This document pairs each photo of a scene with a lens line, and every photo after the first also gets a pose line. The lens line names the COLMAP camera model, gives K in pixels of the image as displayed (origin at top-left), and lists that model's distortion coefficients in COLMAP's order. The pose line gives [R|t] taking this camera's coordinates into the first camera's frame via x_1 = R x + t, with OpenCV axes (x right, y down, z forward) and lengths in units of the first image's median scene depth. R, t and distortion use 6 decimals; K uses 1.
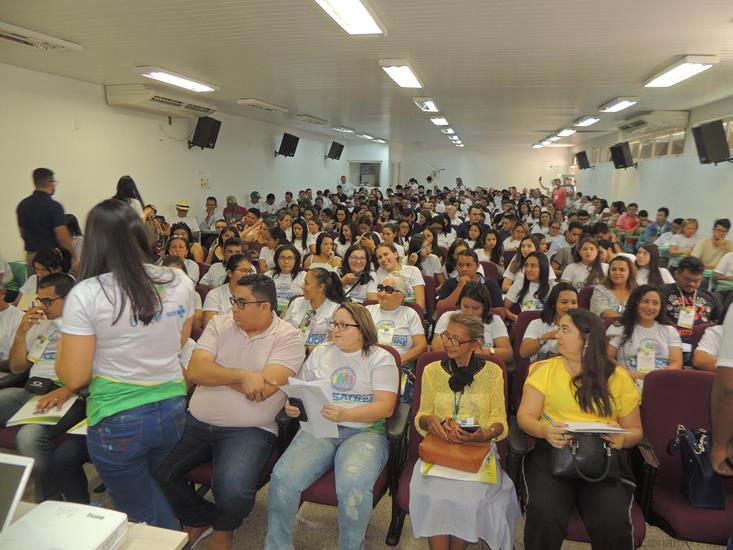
lens RADIAL K [[508.1, 0, 366.5], [0, 508.1, 275.0], [0, 0, 1]] dist [-0.006779, -0.005942]
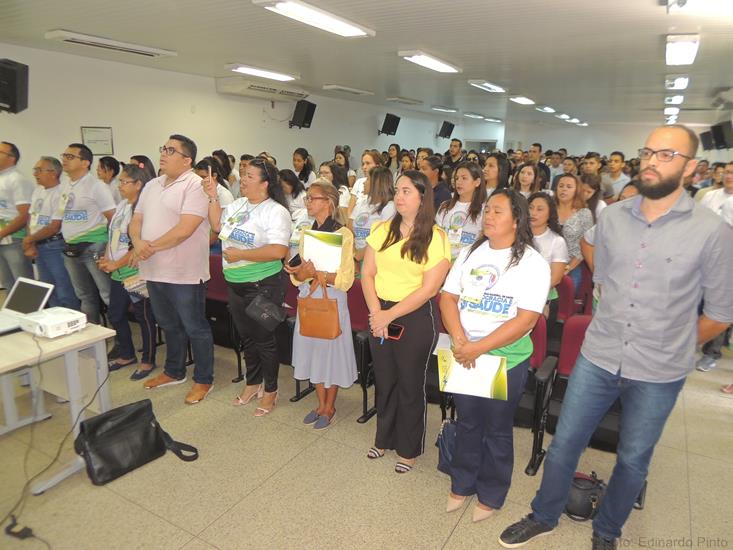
lens RADIAL K [[505.4, 0, 366.5], [0, 505.4, 275.0], [0, 0, 1]] dist [-0.034981, 0.002813]
pose [[0.960888, 0.073075, -0.267123, 0.165218], [-0.062275, 0.996870, 0.048695, 0.023425], [0.269846, -0.030155, 0.962431, -0.087995]]
